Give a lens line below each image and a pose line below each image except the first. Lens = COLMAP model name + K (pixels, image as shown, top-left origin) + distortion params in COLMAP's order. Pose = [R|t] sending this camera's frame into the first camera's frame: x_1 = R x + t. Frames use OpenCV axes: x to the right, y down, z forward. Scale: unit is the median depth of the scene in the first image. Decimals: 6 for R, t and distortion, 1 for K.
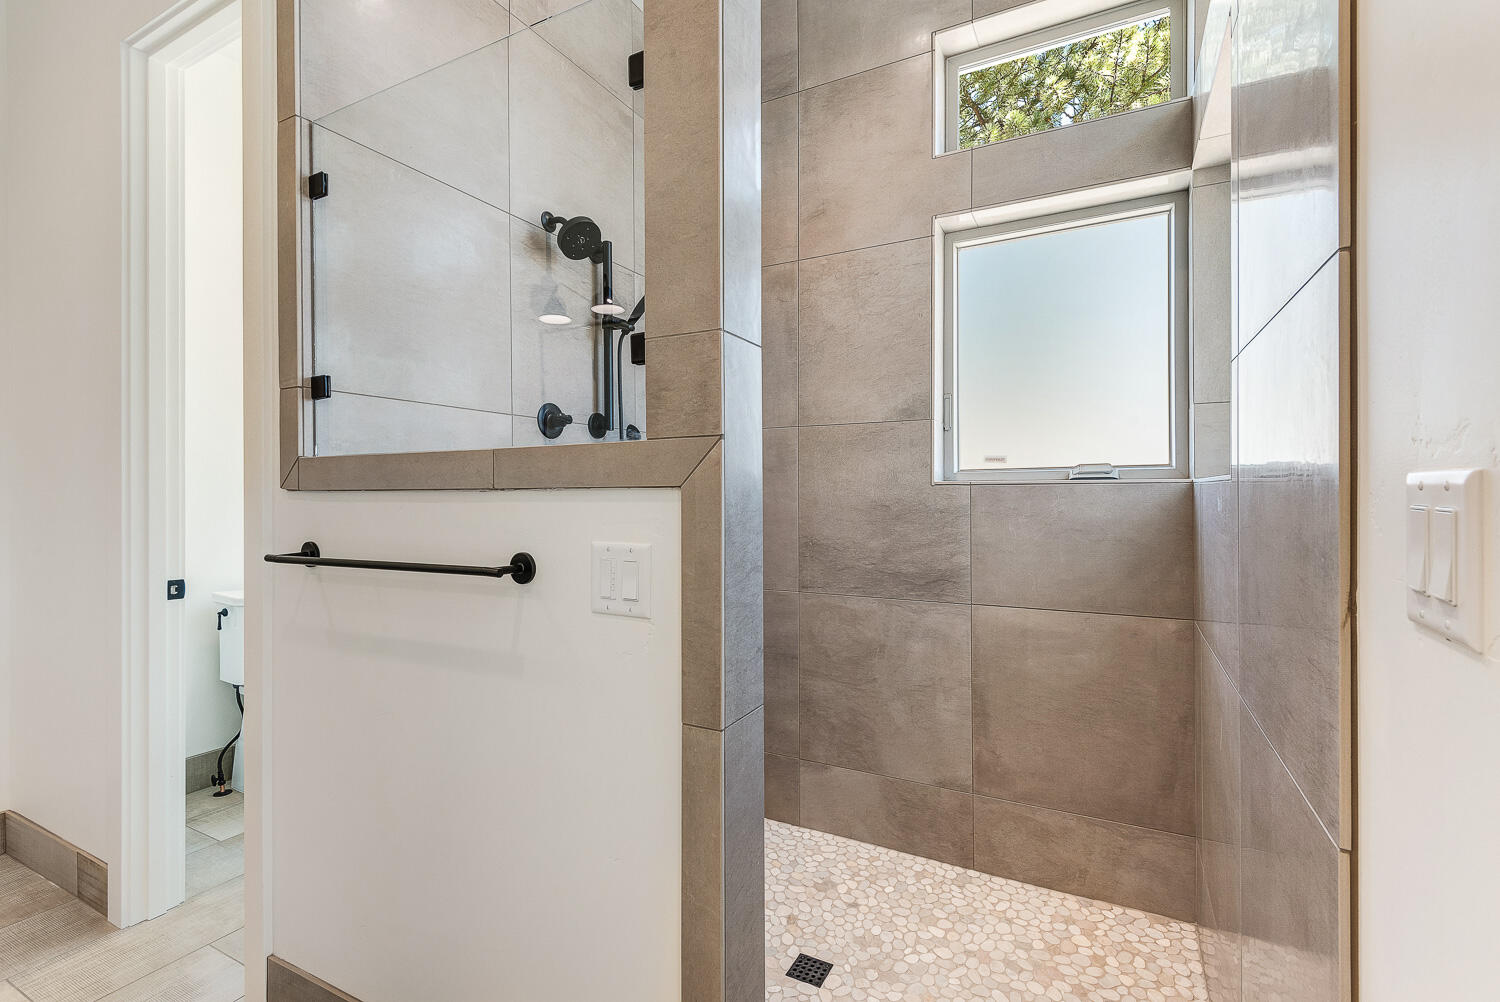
lens RADIAL K [[691.5, 0, 747.9], [0, 691.5, 497.8], [0, 0, 1]] dist [0.017228, -0.011021]
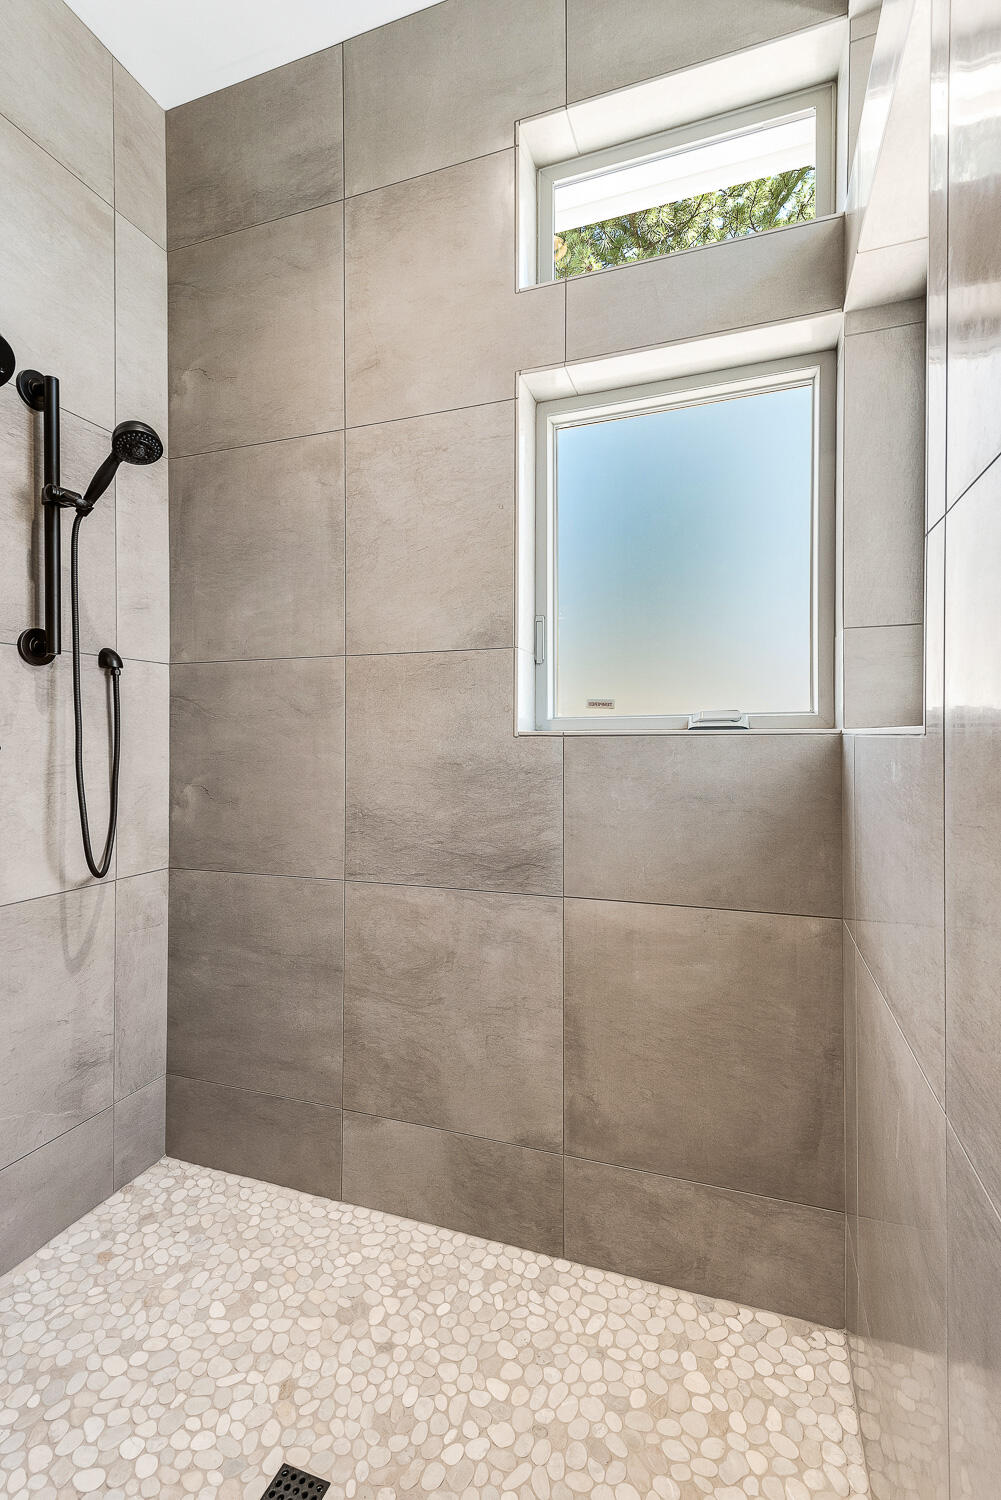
lens RADIAL K [[691.5, 0, 504.0], [0, 691.5, 751.1], [0, 0, 1]] dist [0.017228, -0.011021]
pose [[0.989174, -0.000806, 0.146748, 0.159401], [-0.000465, 0.999963, 0.008624, -0.009355], [-0.146749, -0.008598, 0.989136, 0.293878]]
